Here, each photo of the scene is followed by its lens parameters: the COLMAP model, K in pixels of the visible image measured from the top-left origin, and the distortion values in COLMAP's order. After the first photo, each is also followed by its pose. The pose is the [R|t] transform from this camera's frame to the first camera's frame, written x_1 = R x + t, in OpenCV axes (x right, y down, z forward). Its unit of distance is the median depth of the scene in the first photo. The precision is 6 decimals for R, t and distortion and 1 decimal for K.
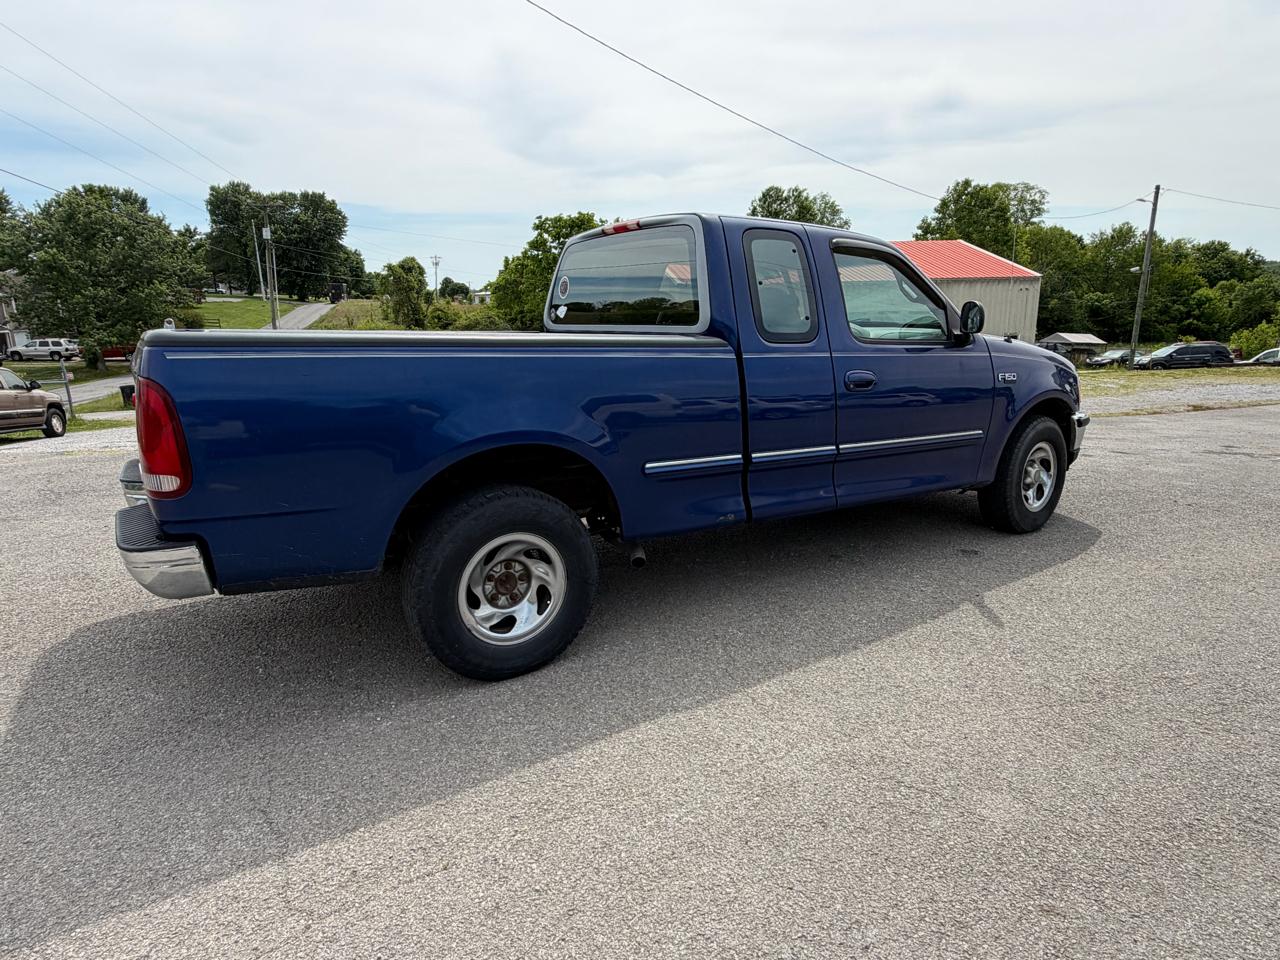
lens RADIAL K [[755.7, 0, 632.9], [0, 755.7, 480.6], [0, 0, 1]] dist [-0.002274, 0.002487]
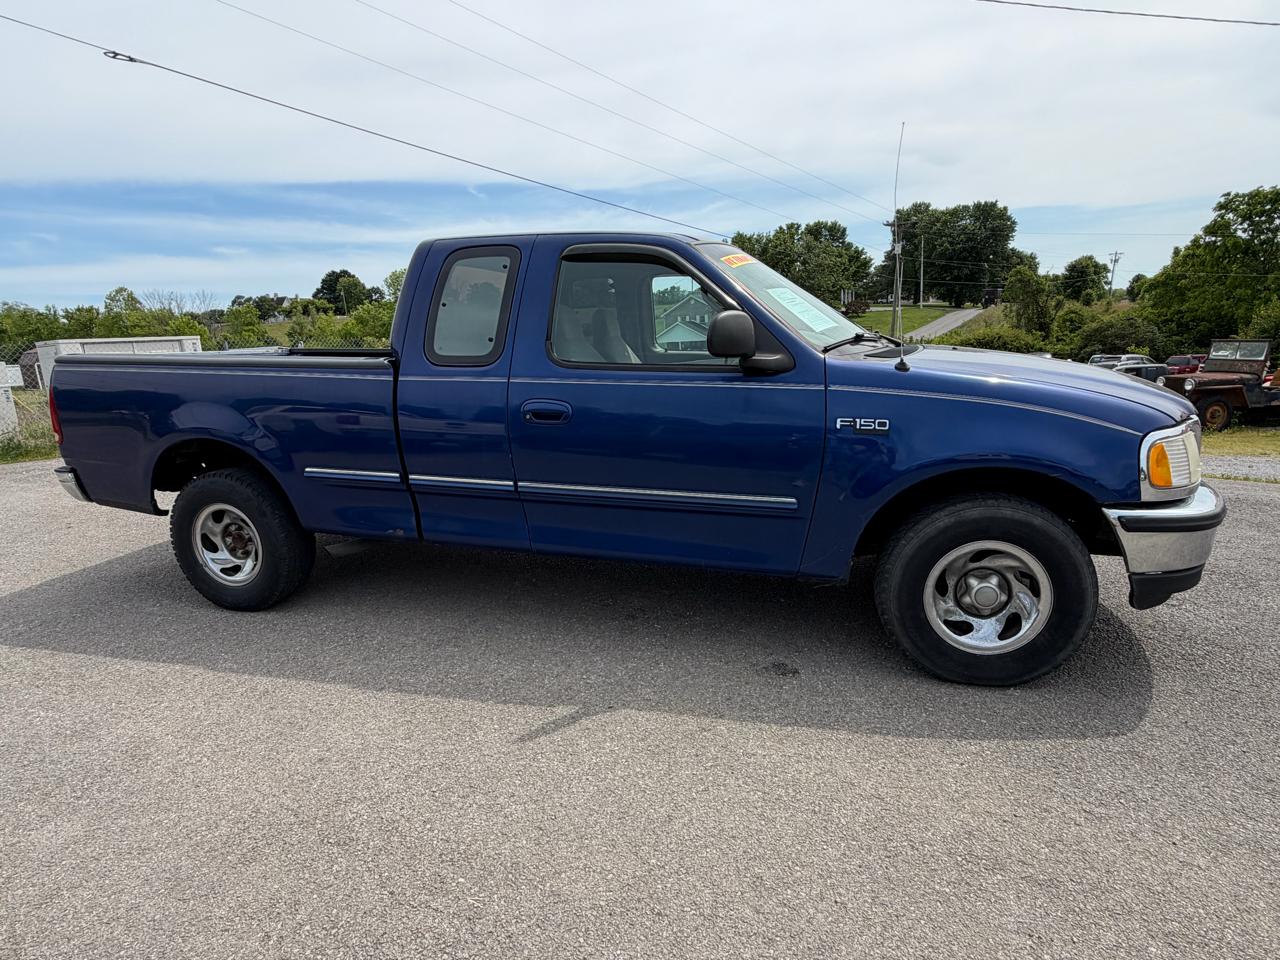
lens RADIAL K [[698.8, 0, 634.5], [0, 698.8, 482.3], [0, 0, 1]] dist [0.000693, -0.000438]
pose [[0.658229, 0.146434, -0.738439, 0.059940], [-0.137533, 0.987782, 0.073285, -0.007755], [0.740148, 0.053321, 0.670326, 0.033909]]
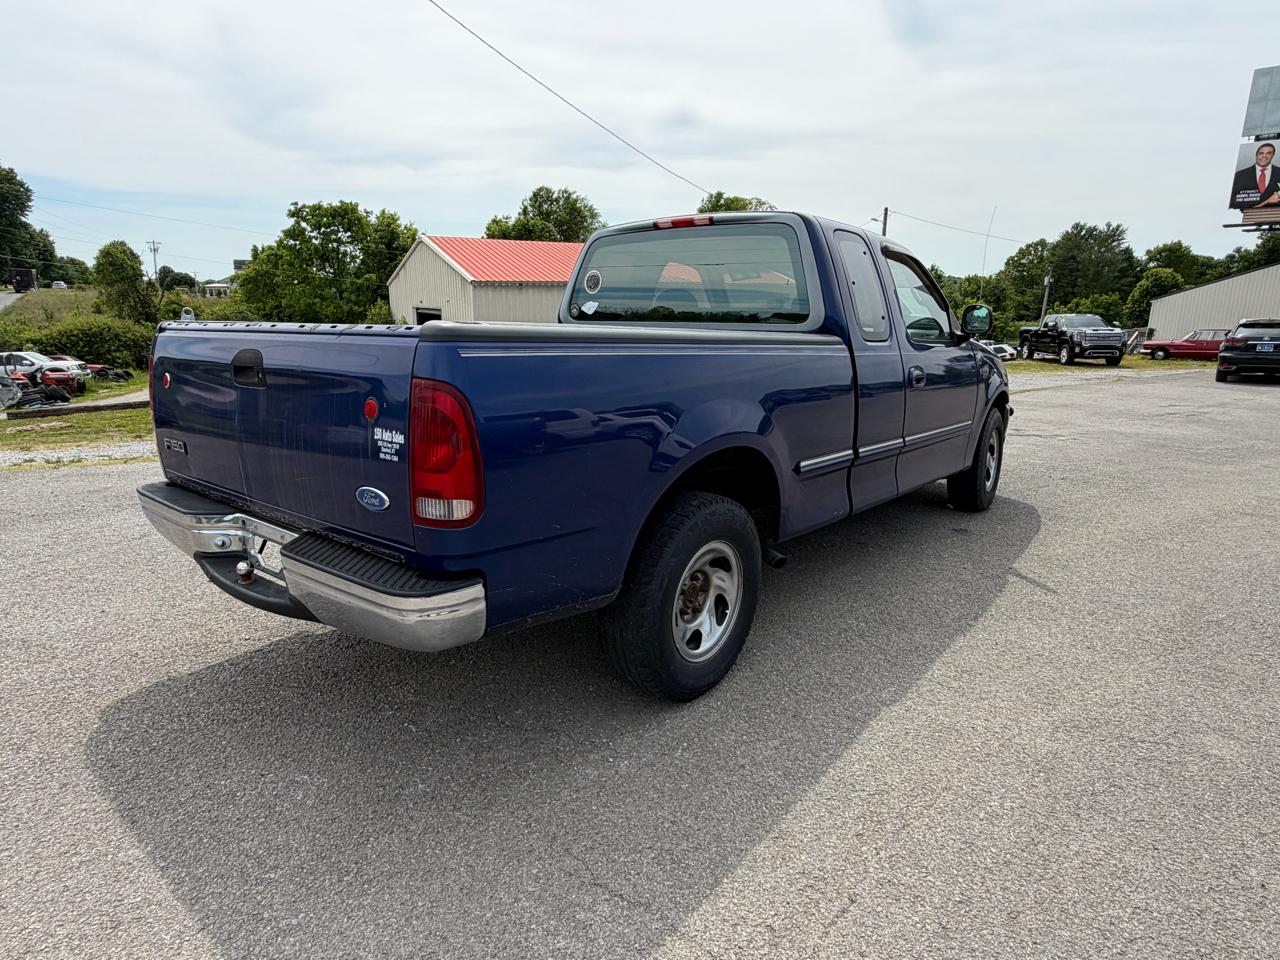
lens RADIAL K [[755.7, 0, 632.9], [0, 755.7, 480.6], [0, 0, 1]] dist [-0.002274, 0.002487]
pose [[0.952593, -0.050982, 0.299947, -0.025519], [0.050642, 0.998677, 0.008913, -0.000960], [-0.300005, 0.006700, 0.953914, 0.006251]]
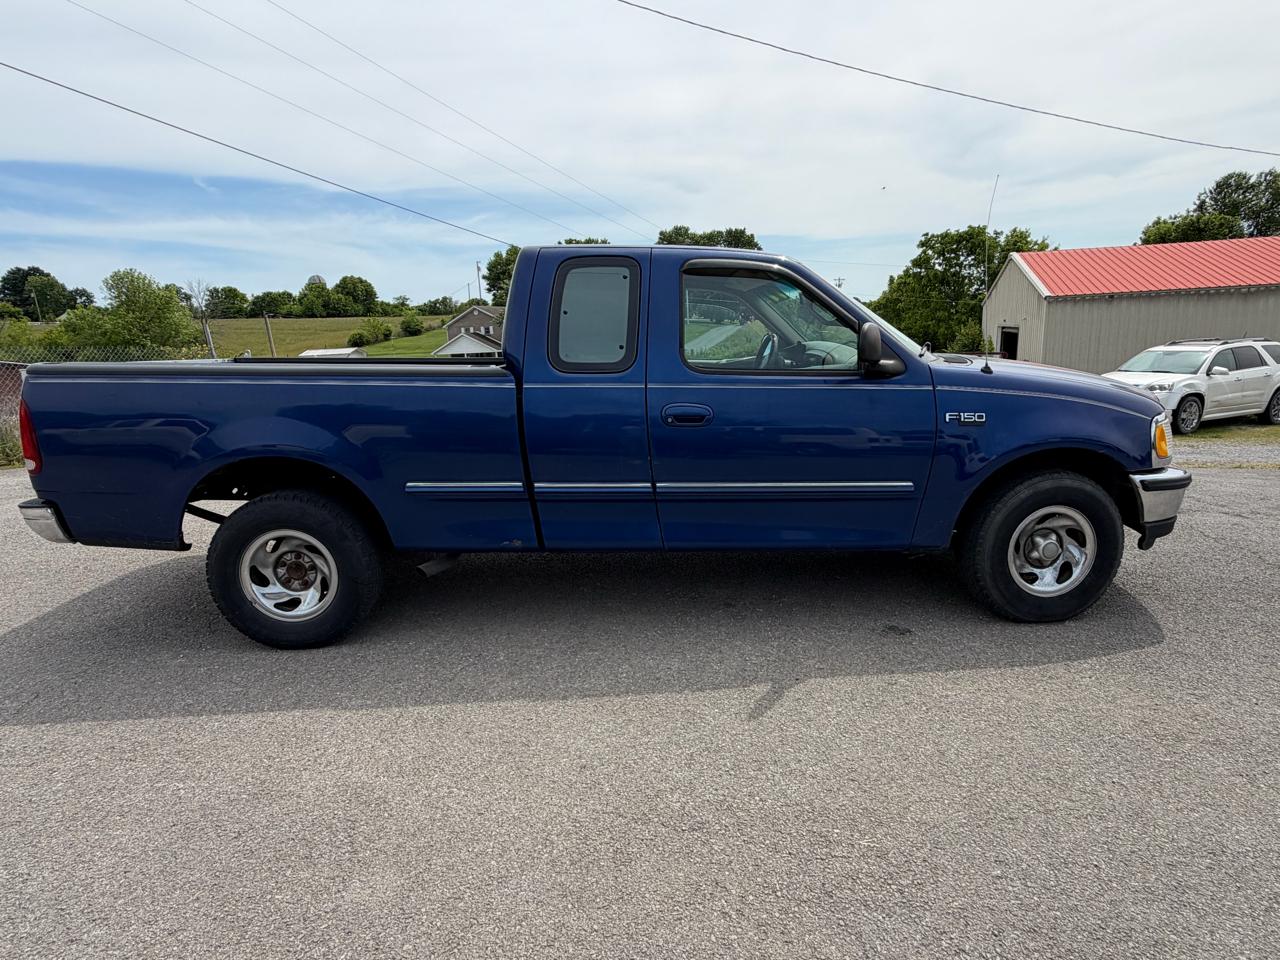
lens RADIAL K [[700.4, 0, 634.5], [0, 700.4, 480.4], [0, 0, 1]] dist [-0.000811, 0.000240]
pose [[0.859121, 0.090204, -0.503760, 0.042133], [-0.094400, 0.995385, 0.017244, -0.003854], [0.502991, 0.032740, 0.863672, 0.015039]]
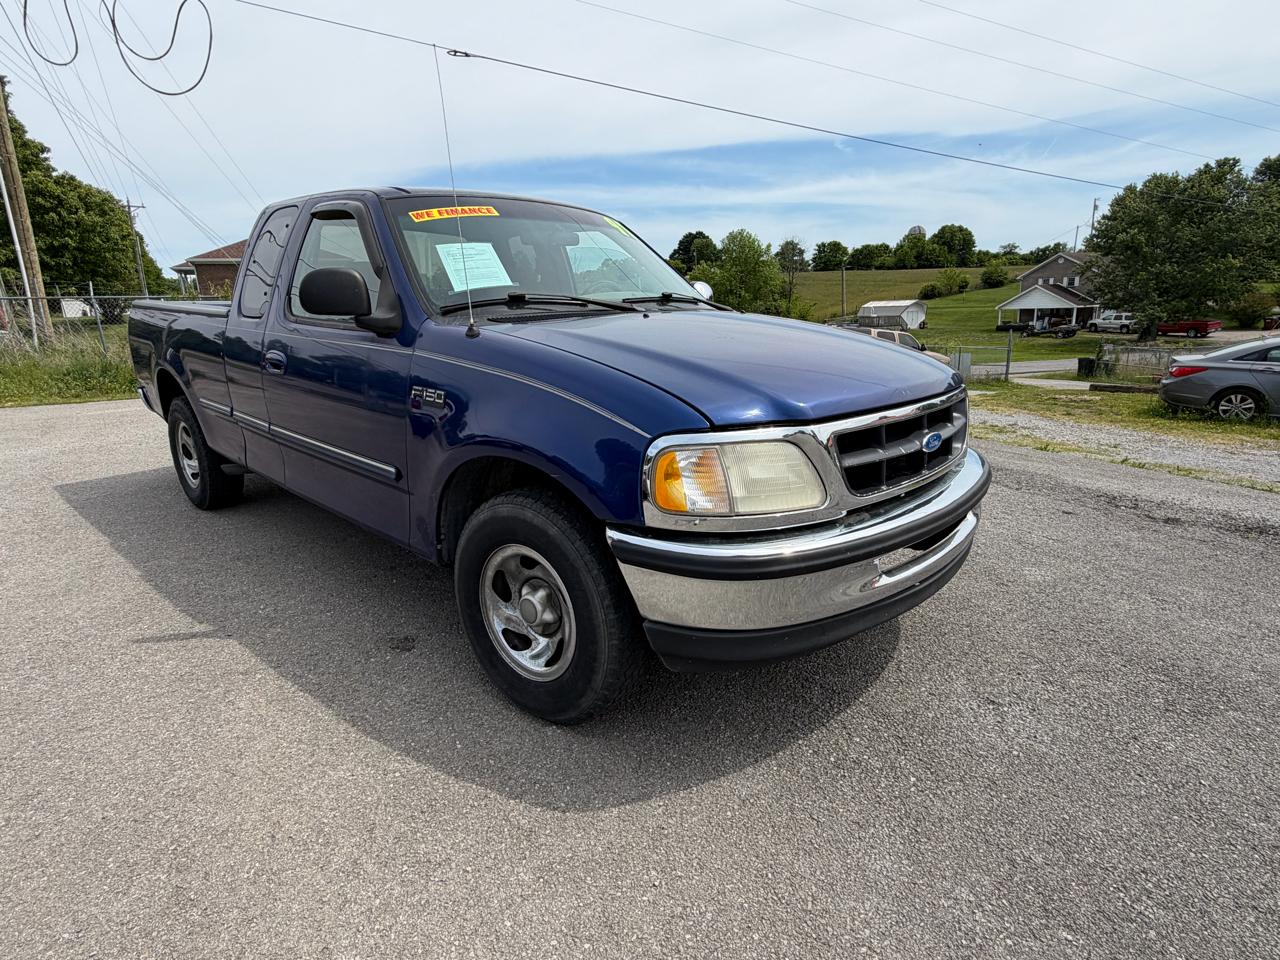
lens RADIAL K [[700.4, 0, 634.5], [0, 700.4, 480.4], [0, 0, 1]] dist [-0.000811, 0.000240]
pose [[0.241778, 0.247120, -0.938336, 0.077700], [-0.201500, 0.958733, 0.200572, -0.015751], [0.949179, 0.140580, 0.281596, 0.074248]]
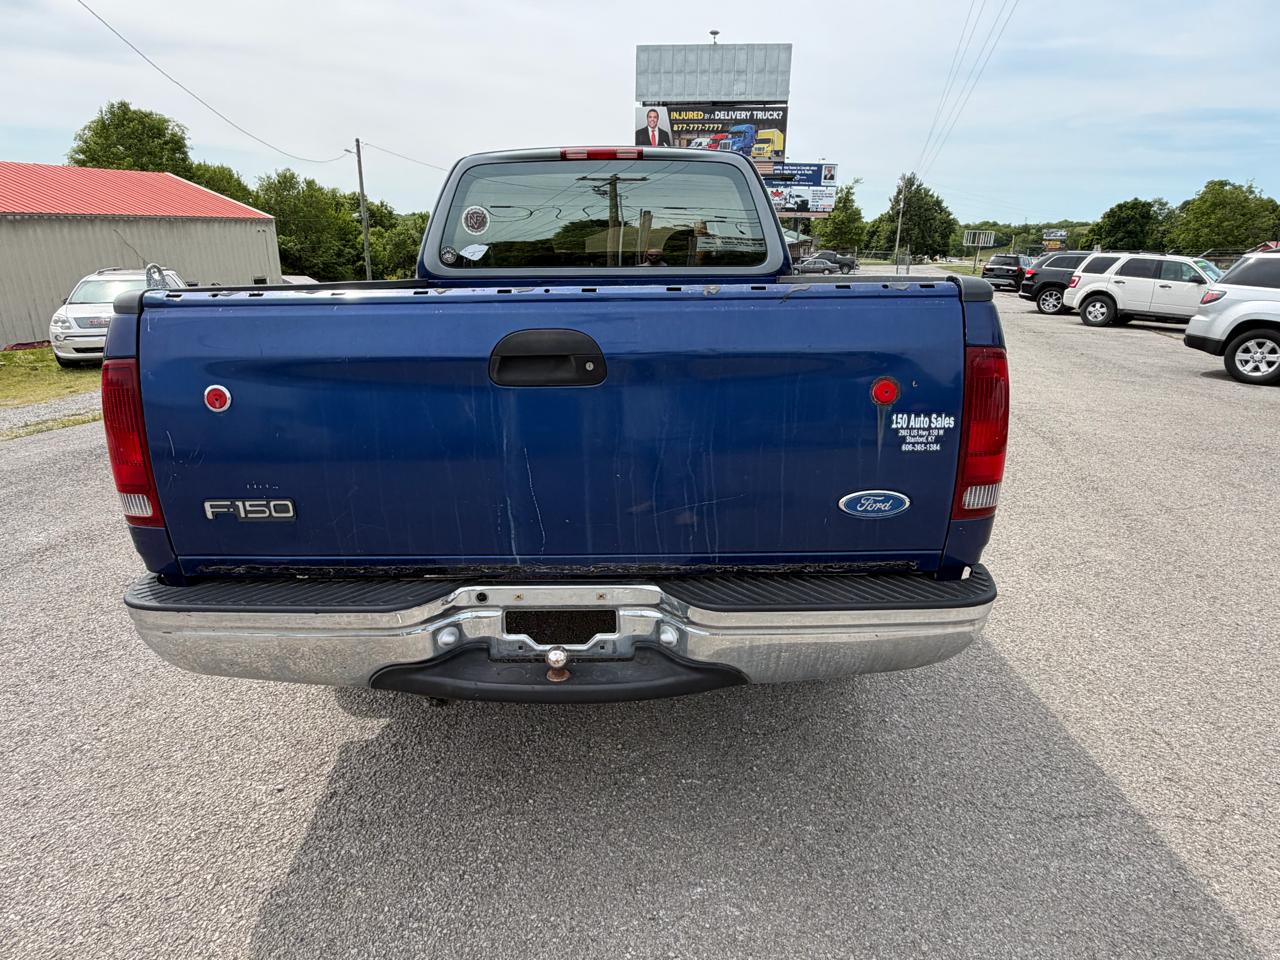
lens RADIAL K [[755.7, 0, 632.9], [0, 755.7, 480.6], [0, 0, 1]] dist [-0.002274, 0.002487]
pose [[0.547695, -0.237830, 0.802164, -0.051900], [0.180400, 0.969766, 0.164349, -0.007053], [-0.816999, 0.054697, 0.574040, 0.032622]]
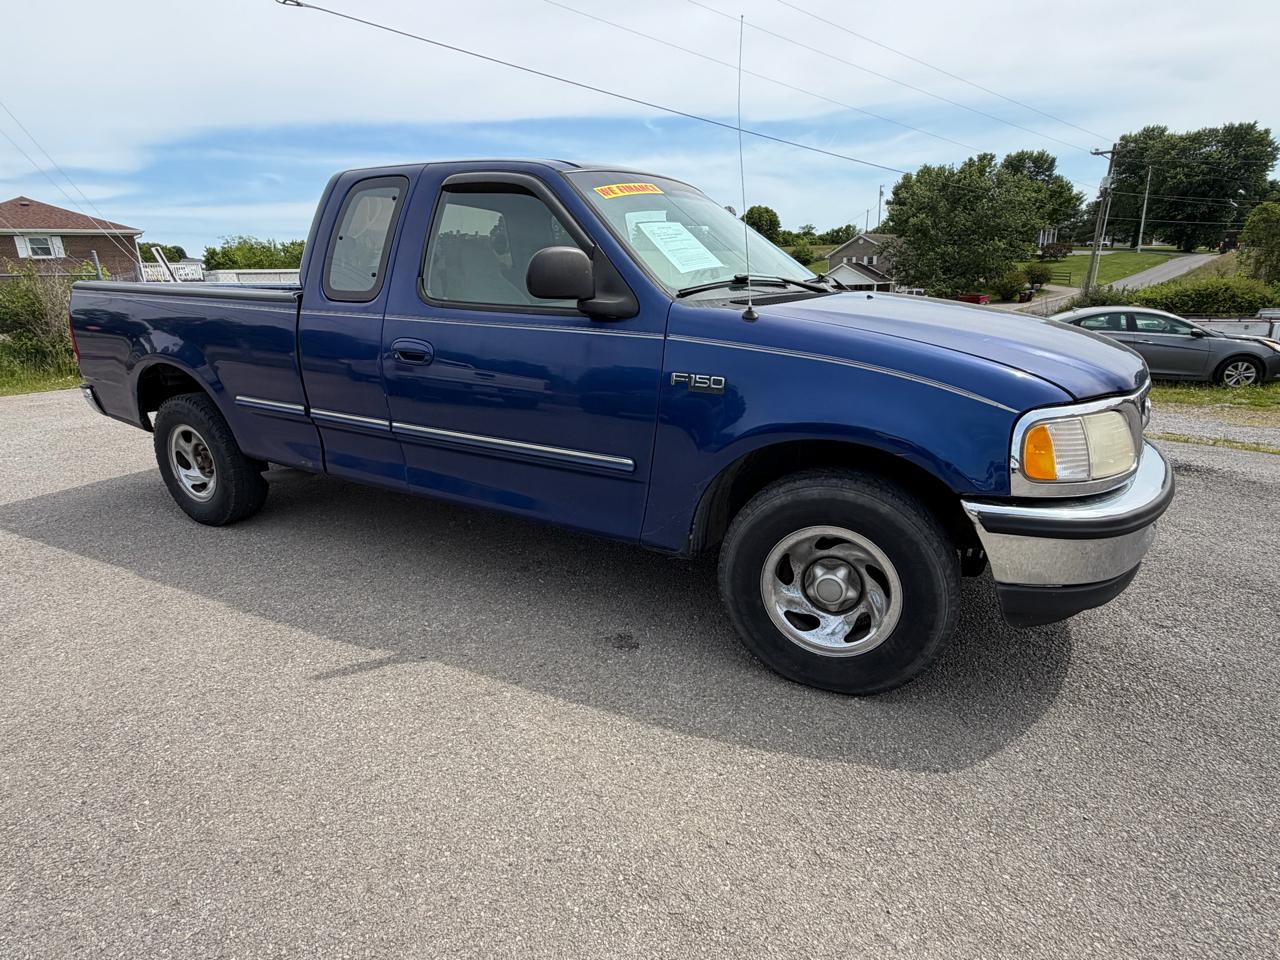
lens RADIAL K [[699.3, 0, 640.0], [0, 699.3, 480.0], [0, 0, 1]] dist [-0.000636, 0.000834]
pose [[0.475437, 0.249155, -0.843731, 0.068659], [-0.182481, 0.966129, 0.182473, -0.011277], [0.860616, 0.067210, 0.504799, 0.051930]]
